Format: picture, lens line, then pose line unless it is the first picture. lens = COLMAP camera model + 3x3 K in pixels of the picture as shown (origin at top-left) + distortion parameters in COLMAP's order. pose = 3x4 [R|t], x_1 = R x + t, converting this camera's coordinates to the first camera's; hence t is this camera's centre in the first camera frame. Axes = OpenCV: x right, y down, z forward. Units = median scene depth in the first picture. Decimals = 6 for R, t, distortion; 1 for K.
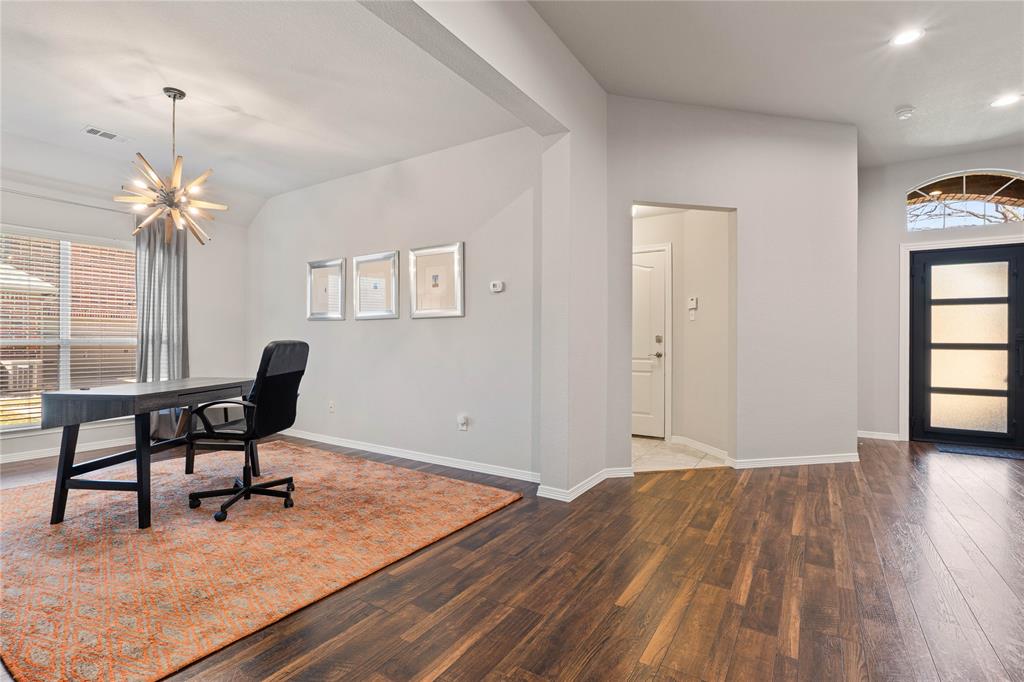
lens RADIAL K [[480.3, 0, 510.6], [0, 480.3, 334.3], [0, 0, 1]] dist [-0.003470, -0.000779]
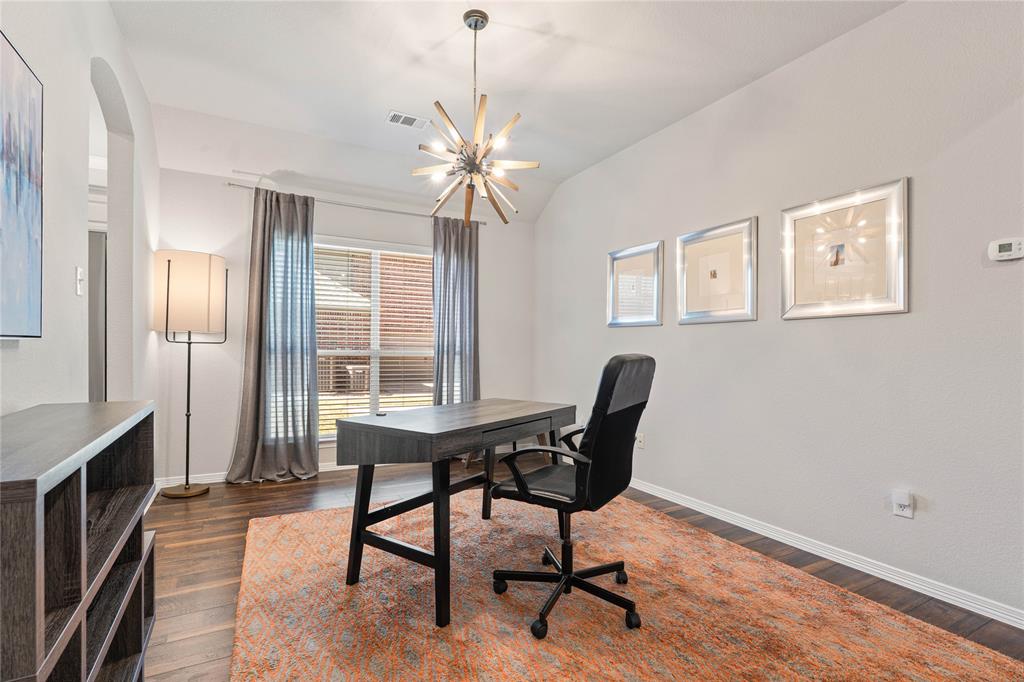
lens RADIAL K [[489.4, 0, 514.2], [0, 489.4, 333.8], [0, 0, 1]] dist [-0.003638, -0.000144]
pose [[0.878339, -0.010947, -0.477912, -0.272653], [0.000510, 0.999759, -0.021964, -0.000039], [0.478037, 0.019048, 0.878133, 0.346235]]
